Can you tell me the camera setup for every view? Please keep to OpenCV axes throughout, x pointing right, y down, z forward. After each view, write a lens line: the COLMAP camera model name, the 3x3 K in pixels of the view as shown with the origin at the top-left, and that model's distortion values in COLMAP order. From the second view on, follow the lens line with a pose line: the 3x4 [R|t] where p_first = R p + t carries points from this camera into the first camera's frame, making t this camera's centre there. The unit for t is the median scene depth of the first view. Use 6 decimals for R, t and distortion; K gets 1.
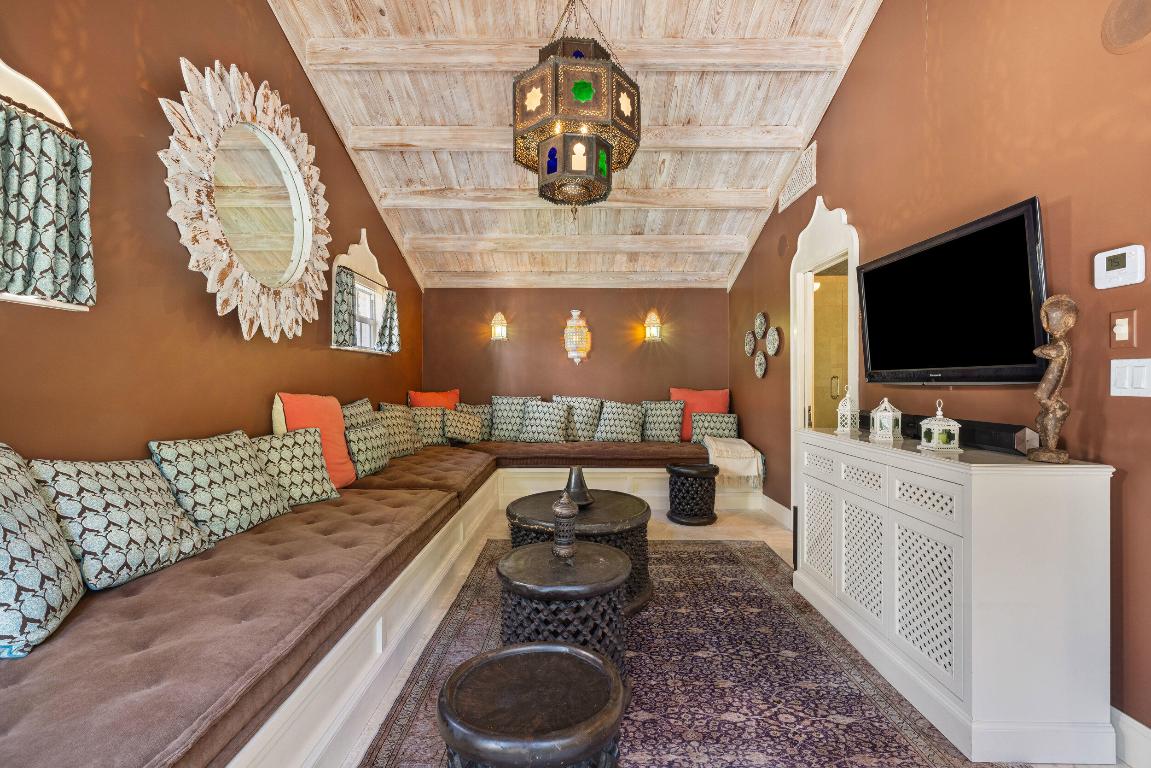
lens RADIAL K [[493.4, 0, 574.8], [0, 493.4, 380.0], [0, 0, 1]] dist [-0.000026, -0.000203]
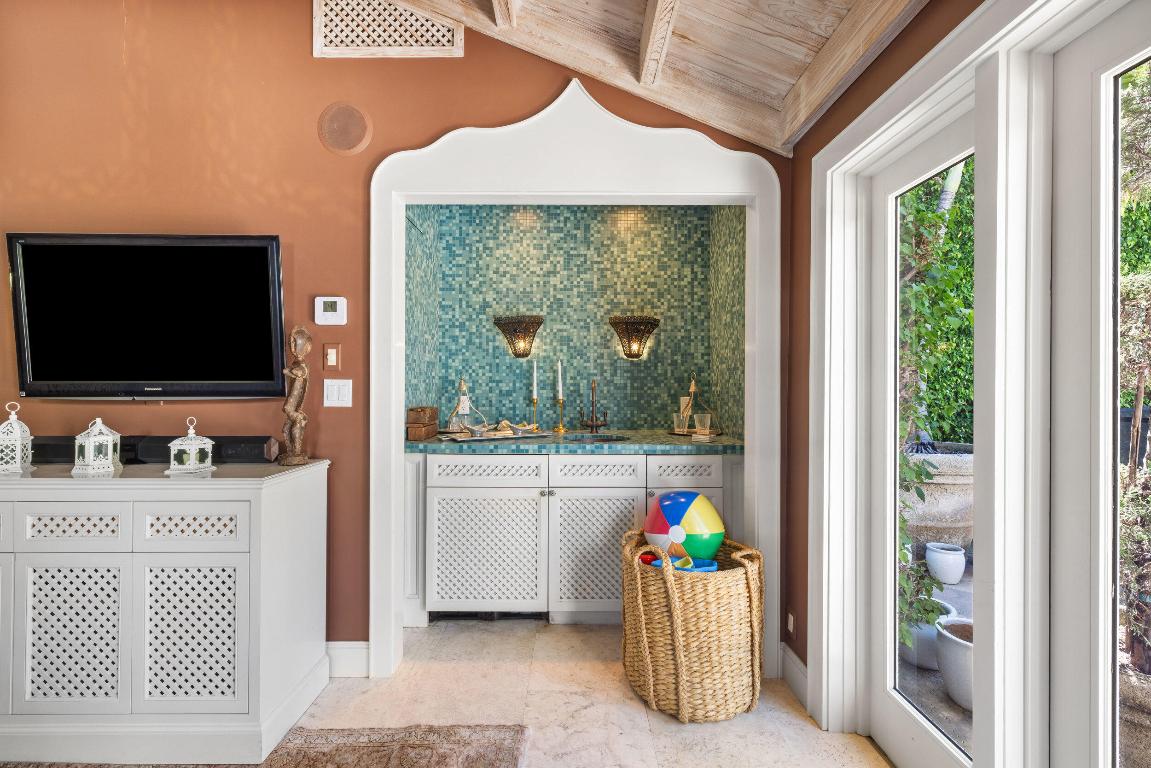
lens RADIAL K [[493.4, 0, 573.4], [0, 493.4, 387.4], [0, 0, 1]] dist [-0.000026, -0.000203]
pose [[-0.010513, -0.004123, 0.999936, -0.211140], [-0.005532, 0.999976, 0.004065, -0.025529], [-0.999929, -0.005489, -0.010536, 0.307740]]
